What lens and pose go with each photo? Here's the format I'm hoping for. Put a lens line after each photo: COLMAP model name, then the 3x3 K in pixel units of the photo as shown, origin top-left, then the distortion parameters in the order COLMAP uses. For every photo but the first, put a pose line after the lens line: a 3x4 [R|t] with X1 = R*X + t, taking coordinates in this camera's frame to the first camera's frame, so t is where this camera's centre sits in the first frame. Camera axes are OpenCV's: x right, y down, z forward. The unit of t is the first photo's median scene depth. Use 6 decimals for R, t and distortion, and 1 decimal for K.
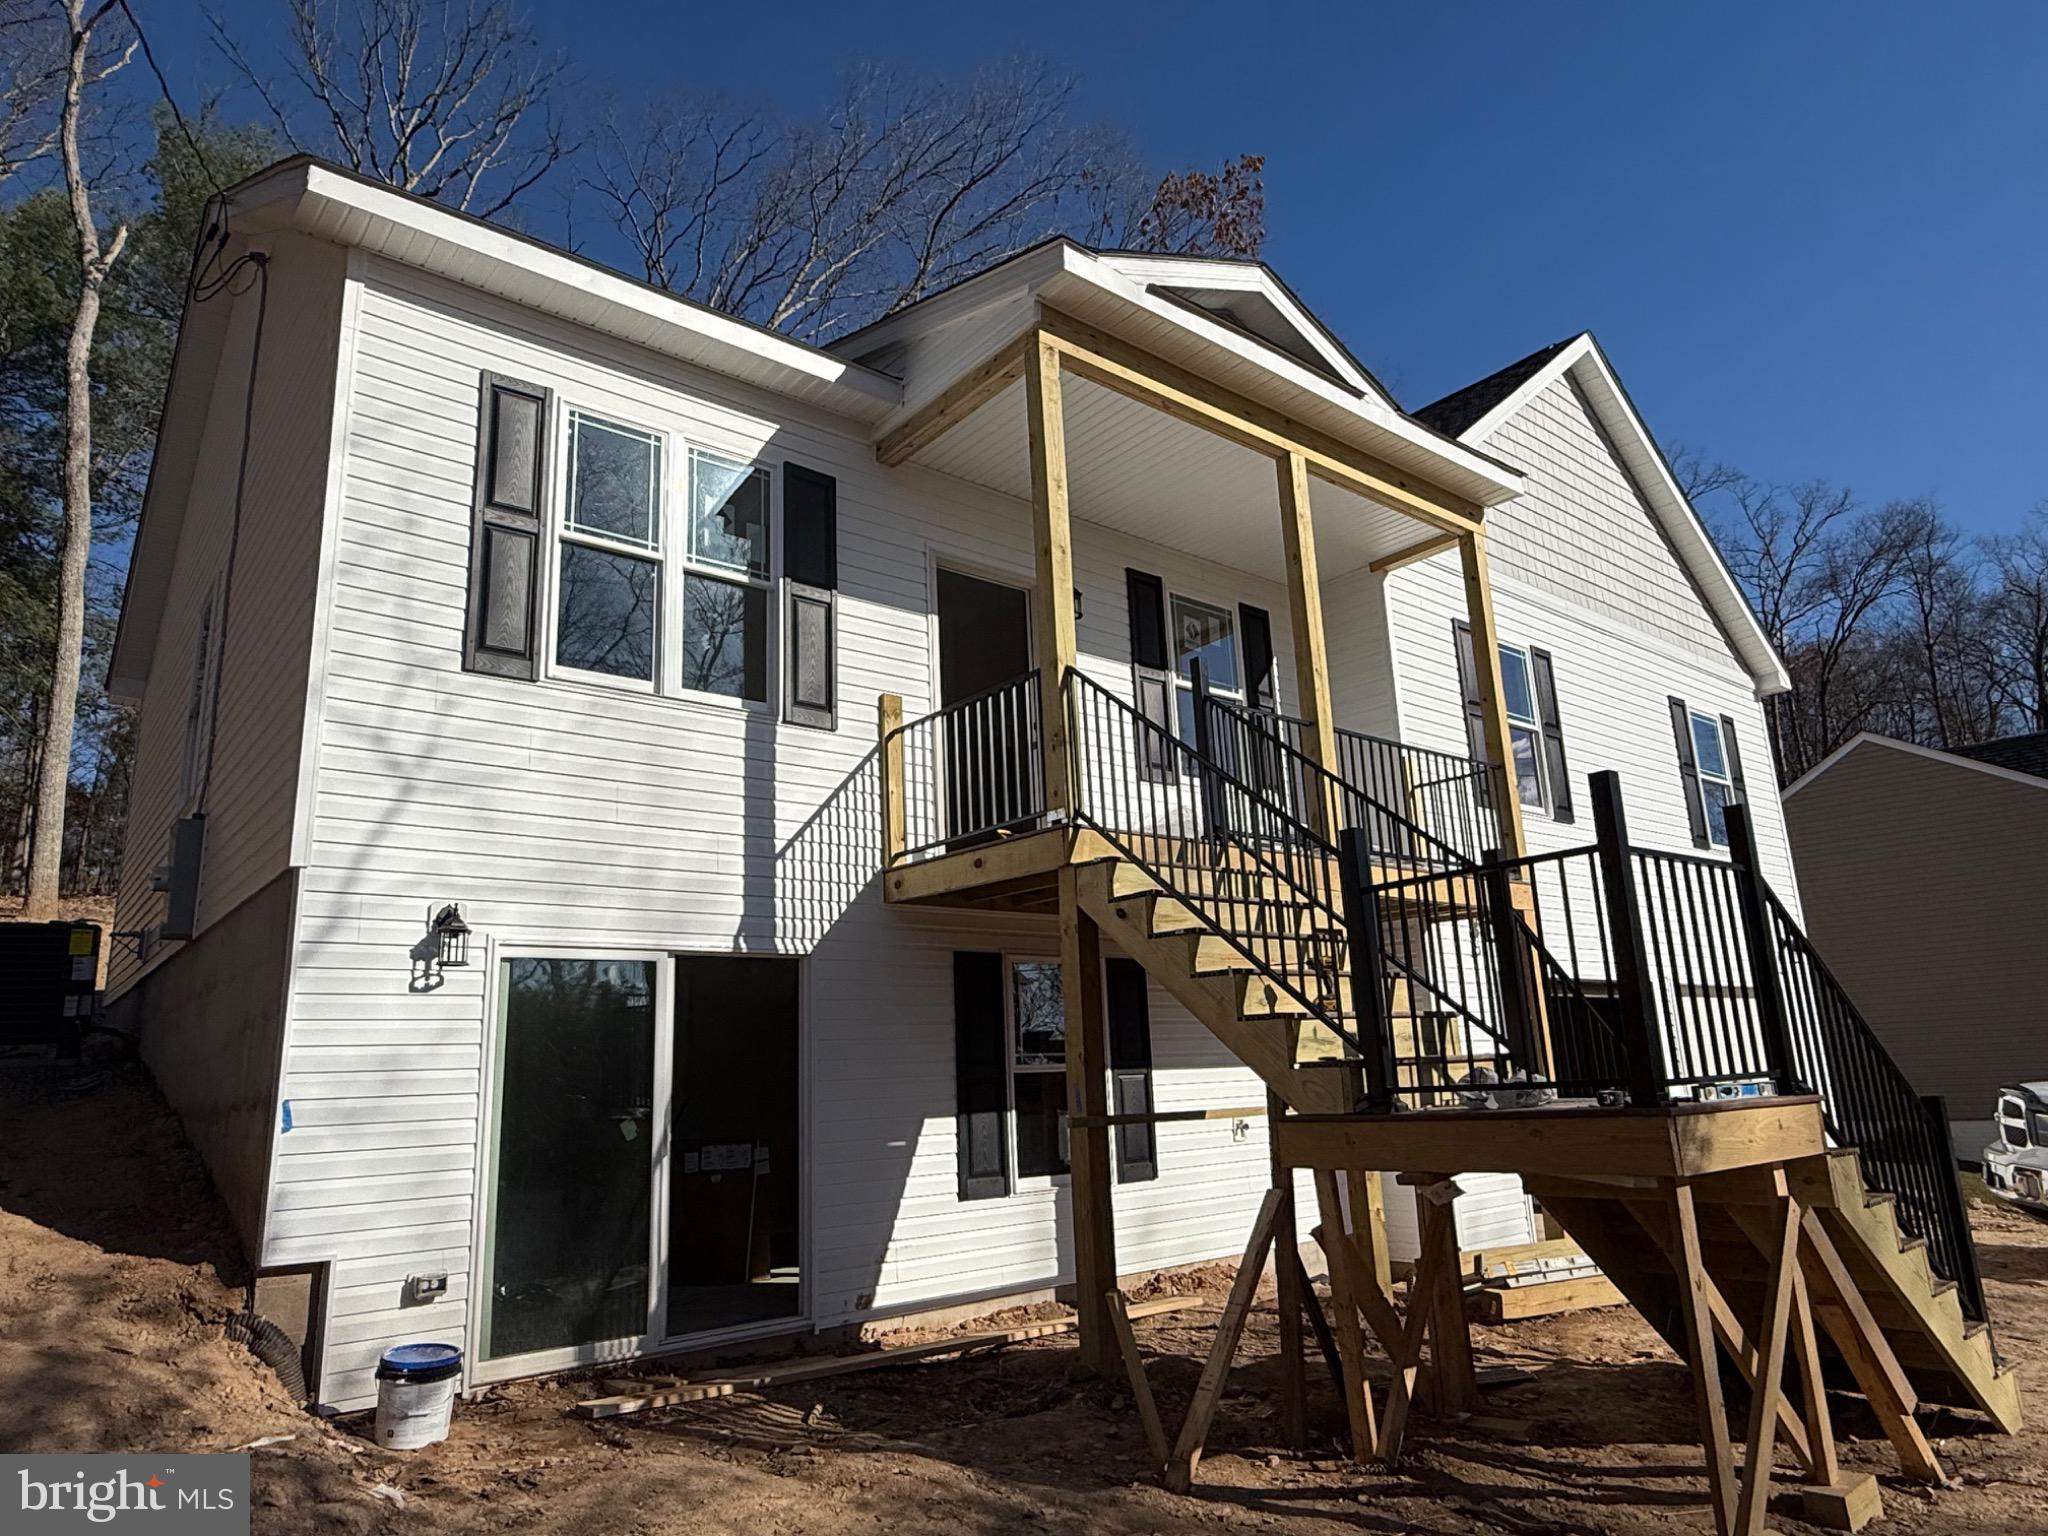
lens RADIAL K [[1261.9, 0, 1024.0], [0, 1261.9, 768.0], [0, 0, 1]] dist [0.028754, 0.000221]
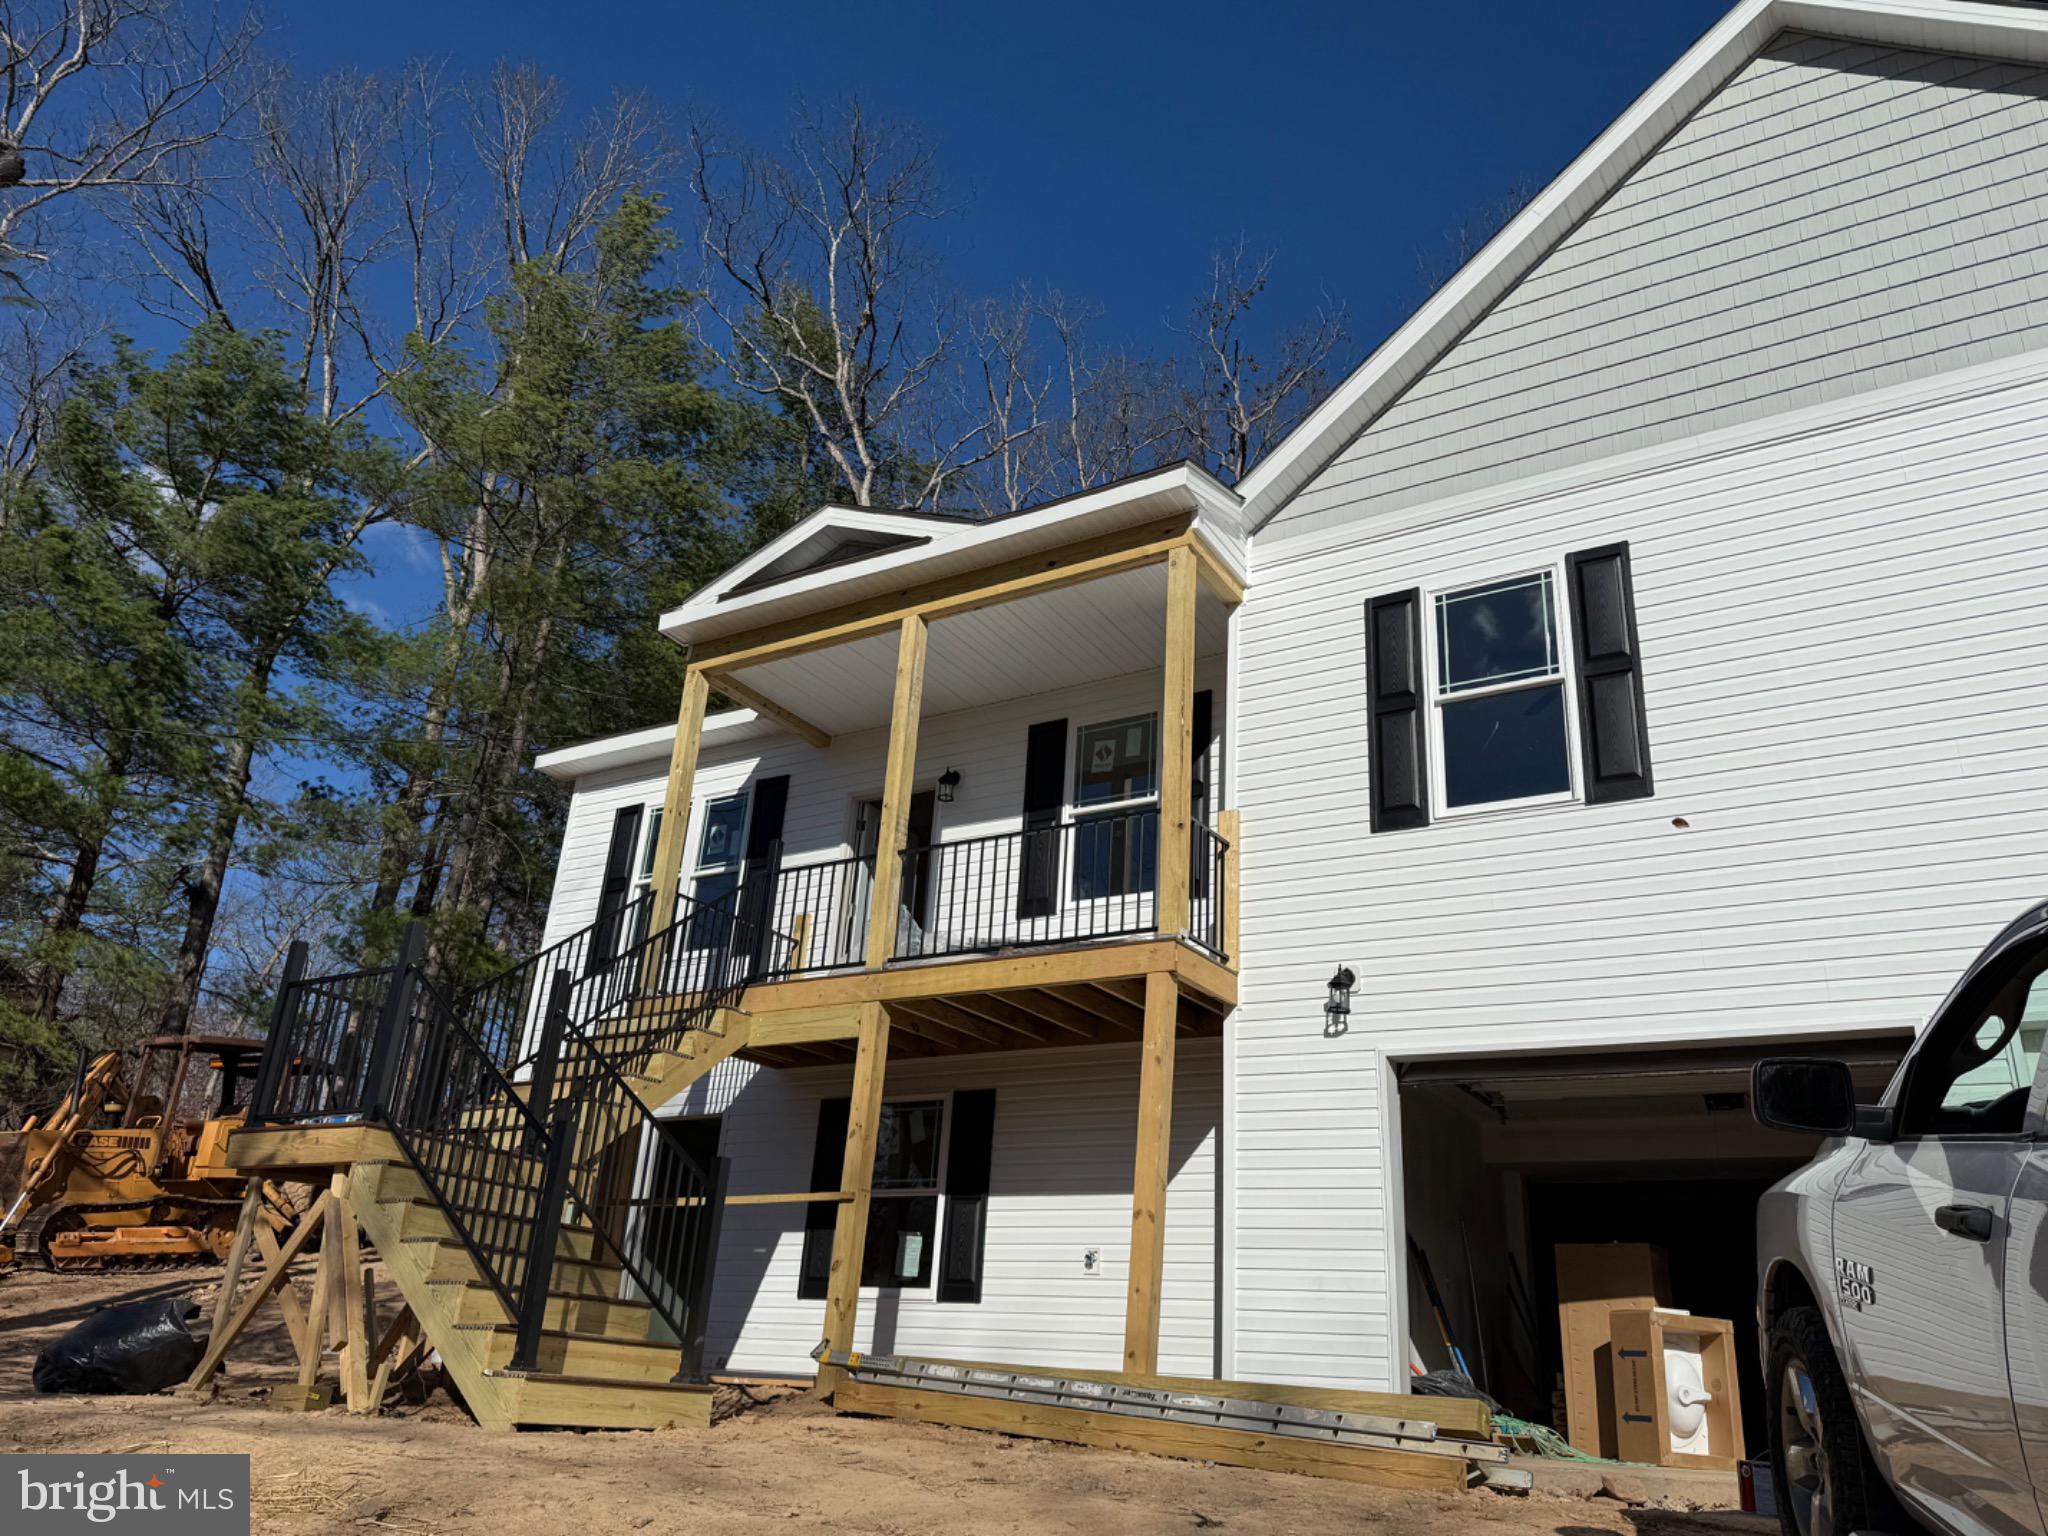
lens RADIAL K [[1545.5, 0, 1024.0], [0, 1545.5, 768.0], [0, 0, 1]] dist [0.187613, -0.354305]
pose [[0.325748, -0.313879, -0.891834, 1.602937], [0.160224, 0.947967, -0.275112, 0.306300], [0.931782, -0.053276, 0.359089, 0.668964]]
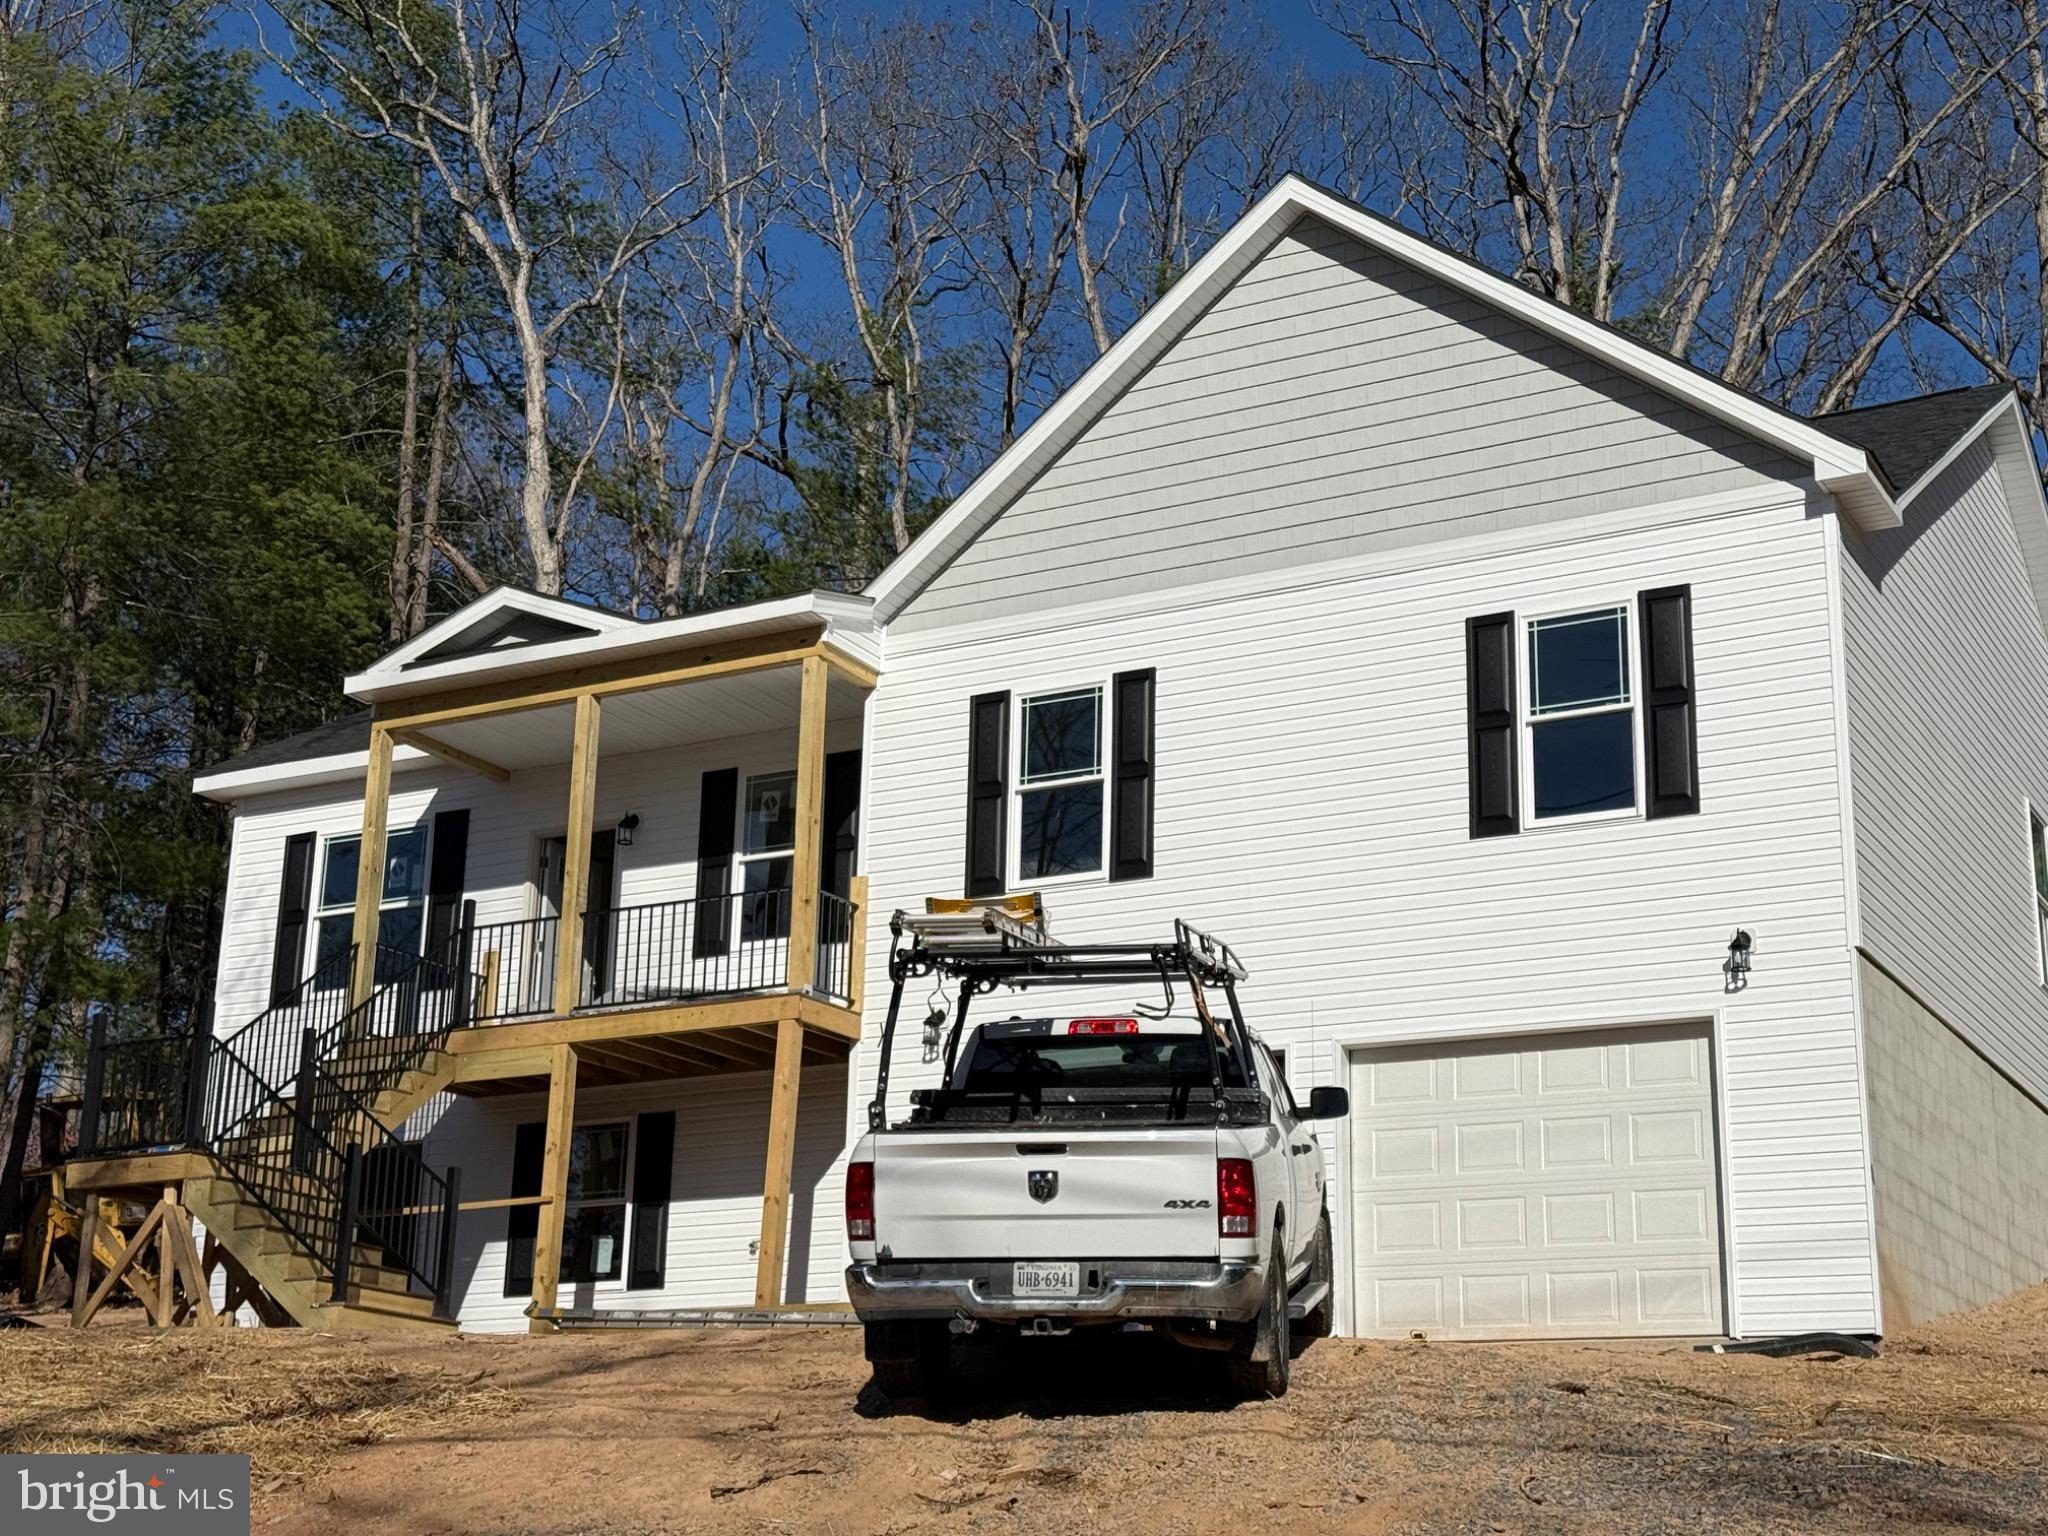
lens RADIAL K [[3043.2, 0, 1011.6], [0, 3043.2, 819.4], [0, 0, 1]] dist [0.206354, -0.100395]
pose [[0.369503, -0.217544, -0.903406, 3.422475], [0.191749, 0.969136, -0.154944, 0.465630], [0.909230, -0.115975, 0.399812, 0.191868]]
